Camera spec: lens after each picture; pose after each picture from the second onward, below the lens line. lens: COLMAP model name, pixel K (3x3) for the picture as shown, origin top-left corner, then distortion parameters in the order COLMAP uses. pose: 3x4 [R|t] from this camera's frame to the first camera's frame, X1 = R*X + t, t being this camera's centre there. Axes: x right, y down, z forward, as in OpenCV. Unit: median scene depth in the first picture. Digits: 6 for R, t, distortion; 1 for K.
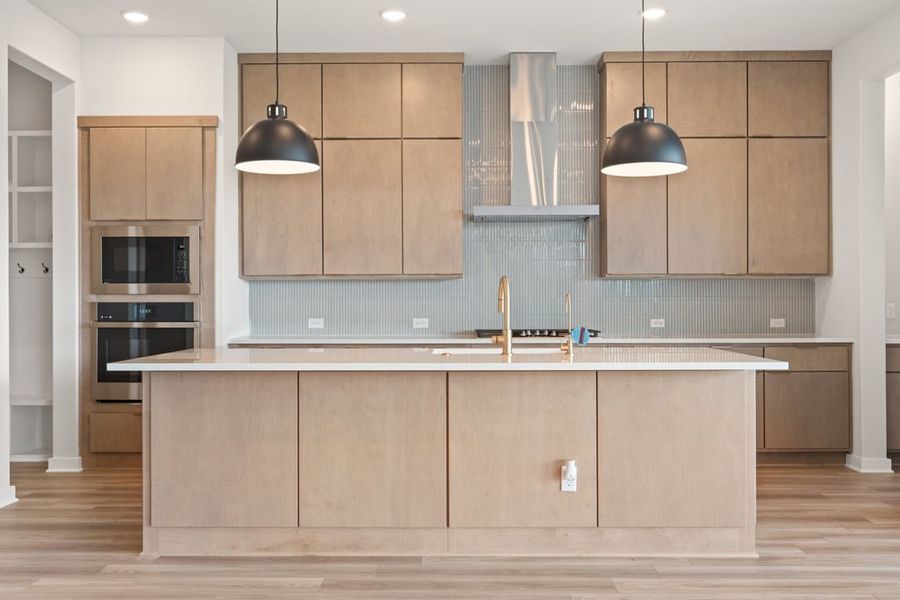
lens RADIAL K [[839.2, 0, 449.4], [0, 839.2, 302.8], [0, 0, 1]] dist [-0.007856, 0.000000]
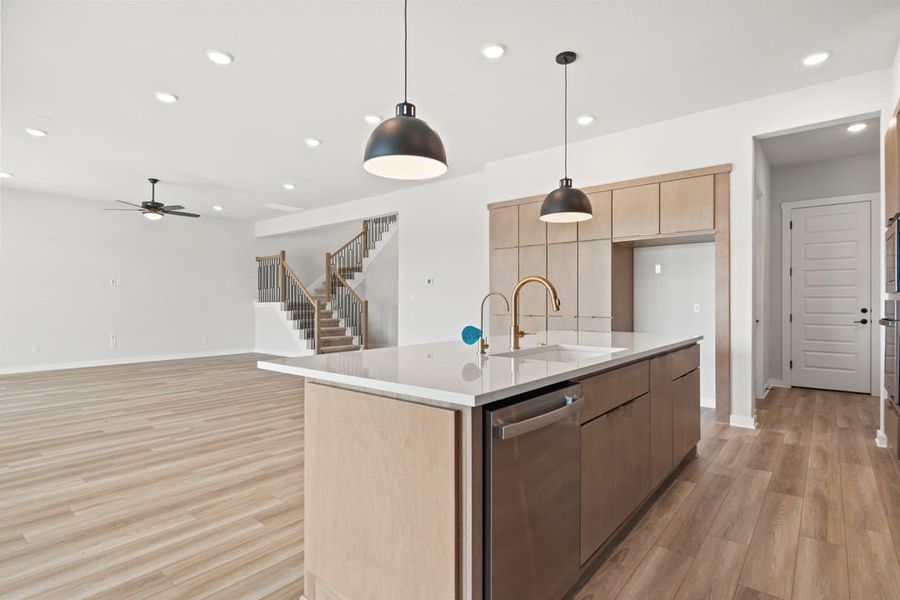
lens RADIAL K [[459.8, 0, 448.7], [0, 459.8, 300.1], [0, 0, 1]] dist [-0.000485, -0.002256]
pose [[-0.634246, -0.000486, -0.773131, 0.416530], [0.001776, 0.999996, -0.002085, -0.000291], [0.773129, -0.002696, -0.634243, 0.929065]]
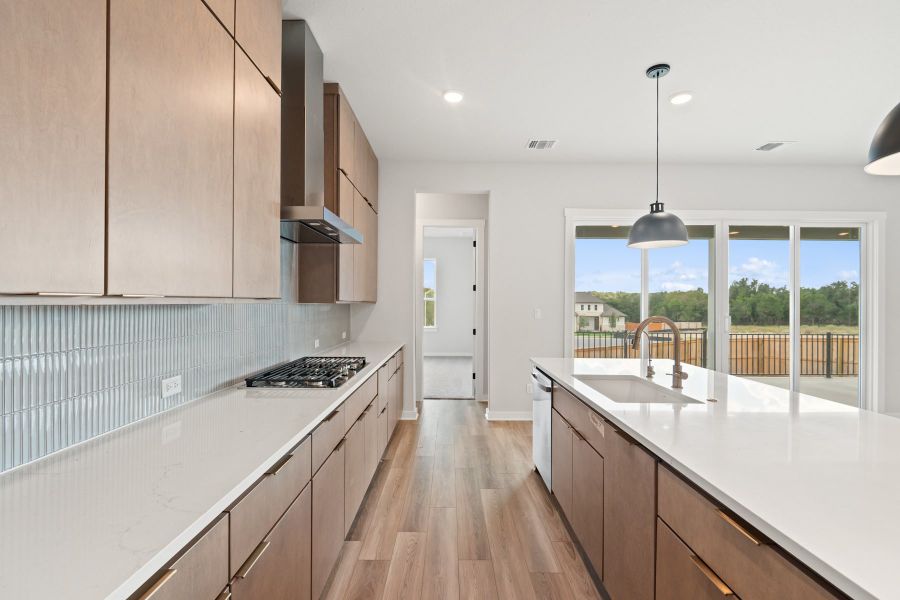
lens RADIAL K [[409.0, 0, 449.9], [0, 409.0, 302.1], [0, 0, 1]] dist [0.001654, -0.005411]
pose [[-0.008372, 0.003886, 0.999957, -0.338743], [-0.006115, 0.999974, -0.003937, -0.033733], [-0.999946, -0.006147, -0.008348, 0.923082]]
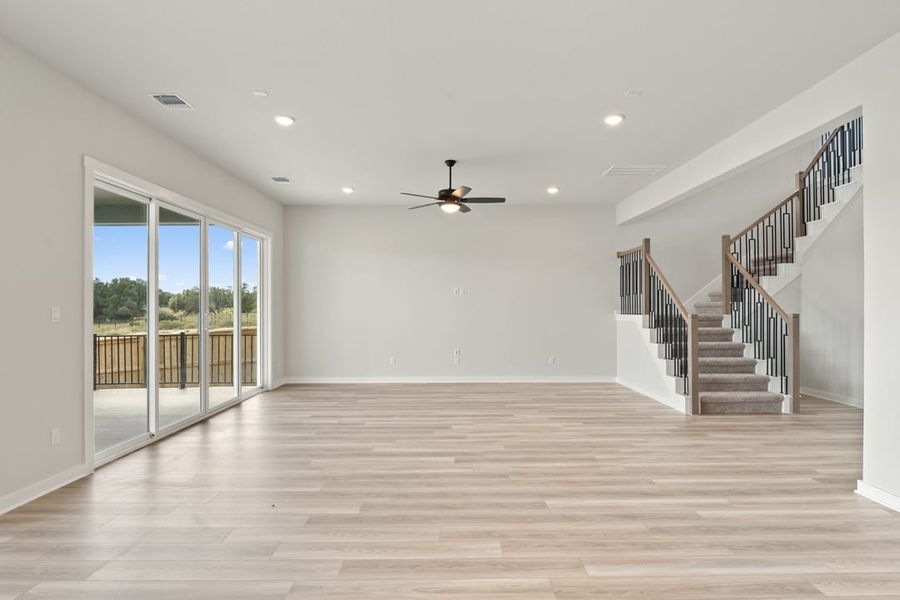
lens RADIAL K [[459.8, 0, 454.9], [0, 459.8, 308.5], [0, 0, 1]] dist [-0.000485, -0.002256]
pose [[-0.999836, 0.006824, -0.016799, -0.007515], [0.006713, 0.999955, 0.006664, -0.023848], [0.016843, 0.006551, -0.999837, 0.522616]]
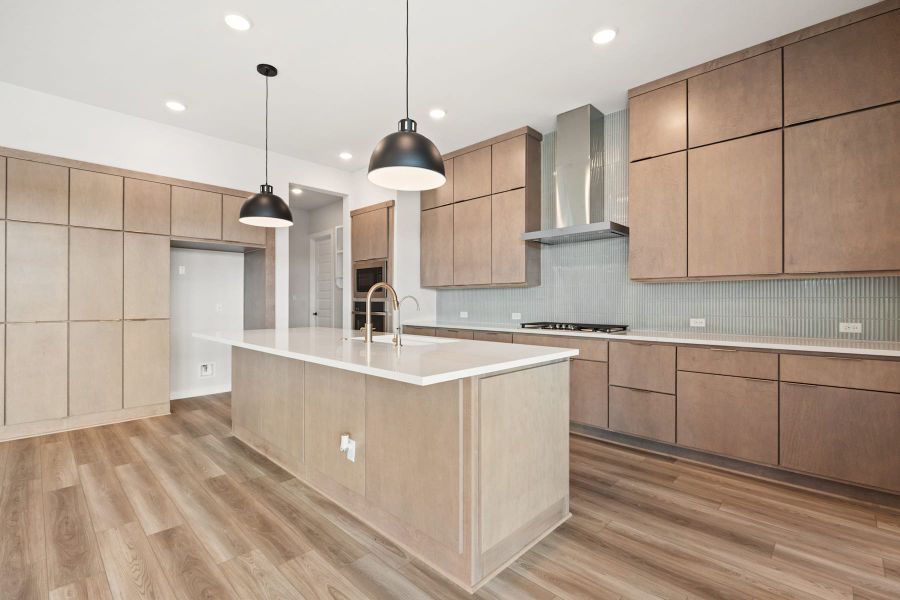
lens RADIAL K [[409.0, 0, 450.5], [0, 409.0, 300.1], [0, 0, 1]] dist [0.001654, -0.005411]
pose [[0.725046, 0.000896, -0.688700, 0.422973], [-0.004429, 0.999985, -0.003361, -0.002063], [0.688687, 0.005487, 0.725038, 0.438296]]
